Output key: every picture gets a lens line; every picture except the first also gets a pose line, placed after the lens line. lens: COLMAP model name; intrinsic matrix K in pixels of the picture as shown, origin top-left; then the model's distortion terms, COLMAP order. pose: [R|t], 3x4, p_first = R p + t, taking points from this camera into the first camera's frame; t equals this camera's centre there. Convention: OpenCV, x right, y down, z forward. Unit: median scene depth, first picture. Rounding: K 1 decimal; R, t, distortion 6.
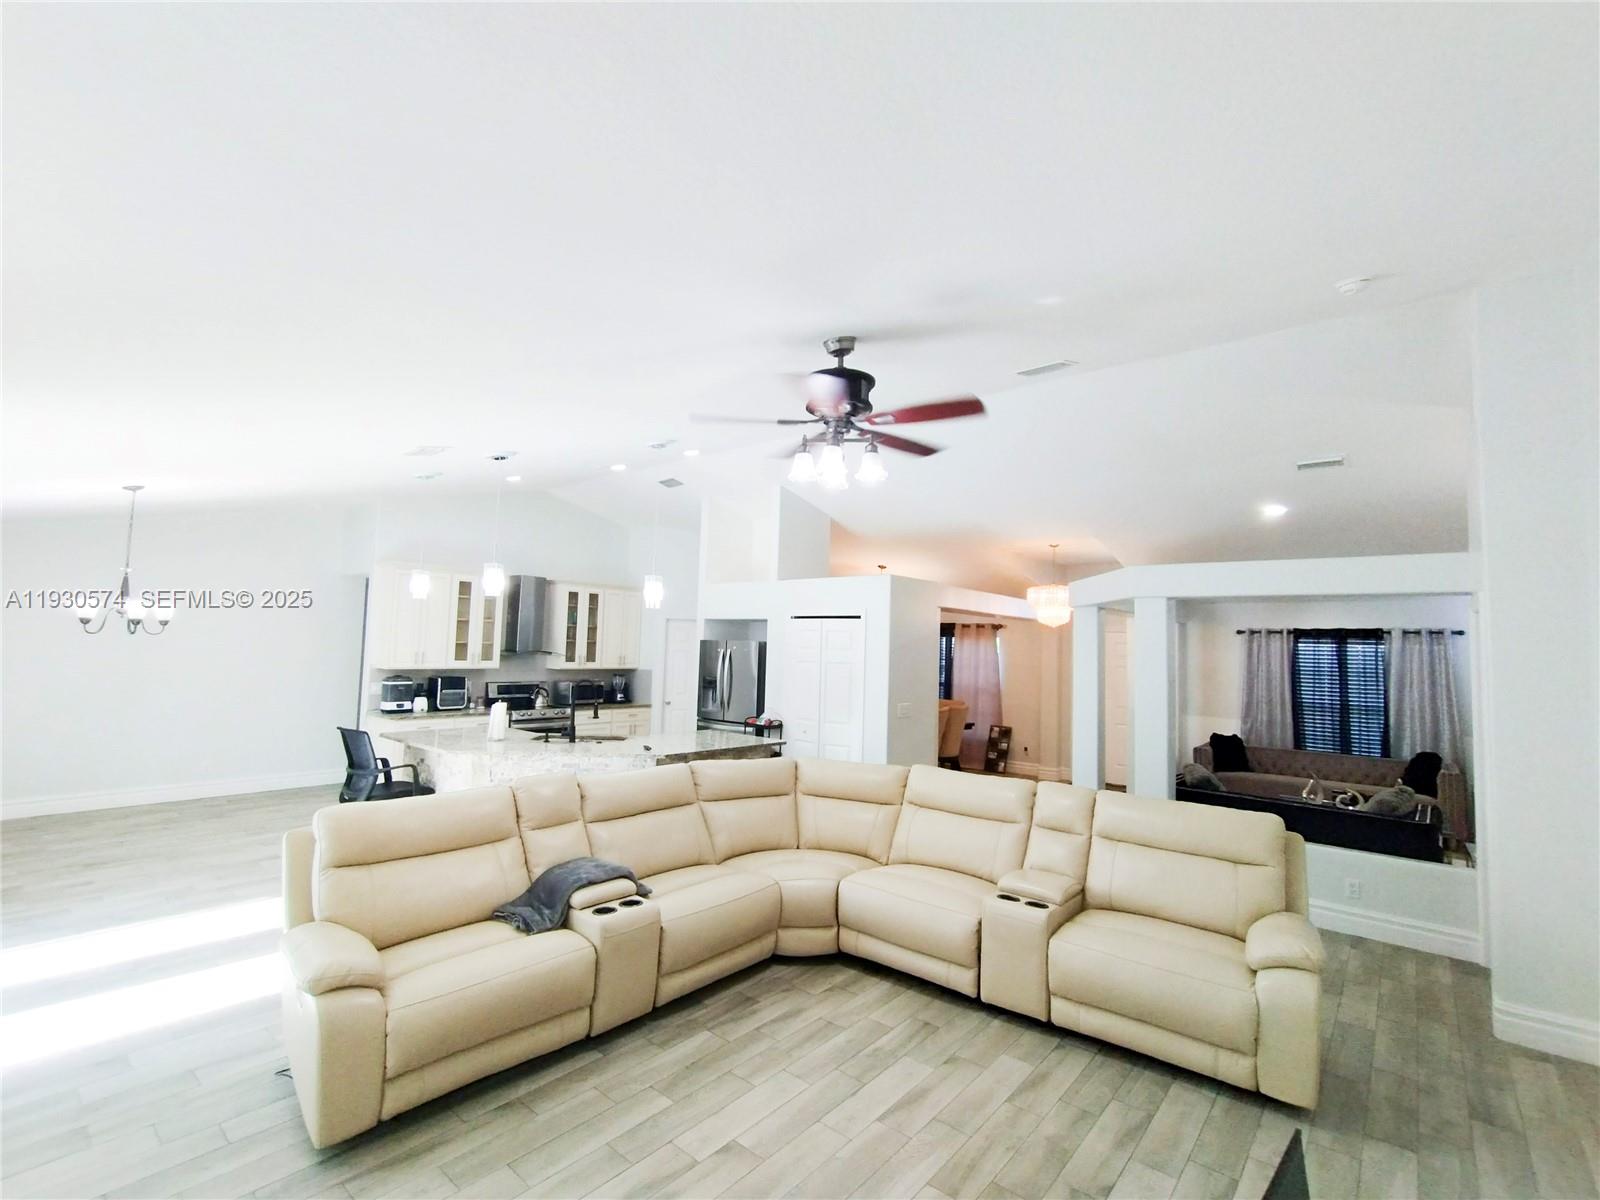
lens RADIAL K [[736.3, 0, 800.0], [0, 736.3, 600.0], [0, 0, 1]] dist [0.000632, 0.000146]
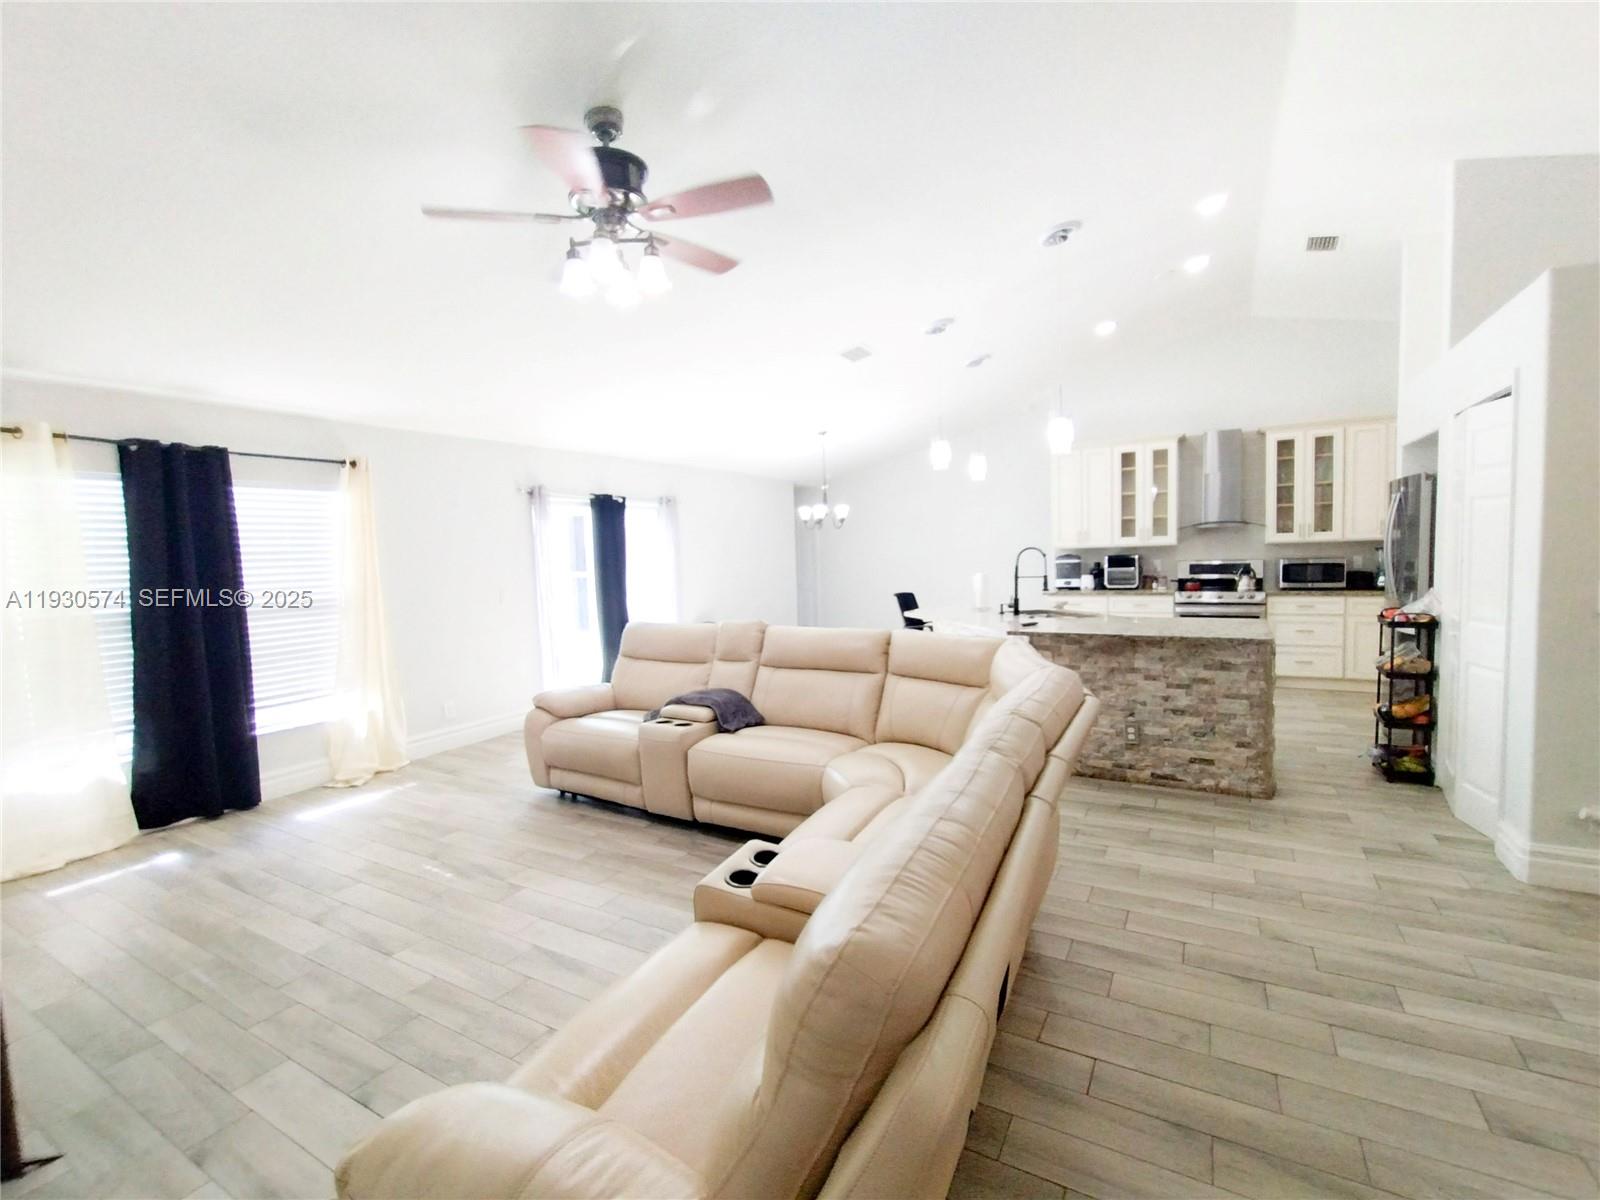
lens RADIAL K [[724.5, 0, 800.0], [0, 724.5, 600.0], [0, 0, 1]] dist [-0.000891, -0.000075]
pose [[0.184891, 0.028078, -0.982358, 0.393610], [0.098819, 0.993994, 0.047009, 0.079901], [0.977778, -0.105767, 0.181006, 0.428625]]
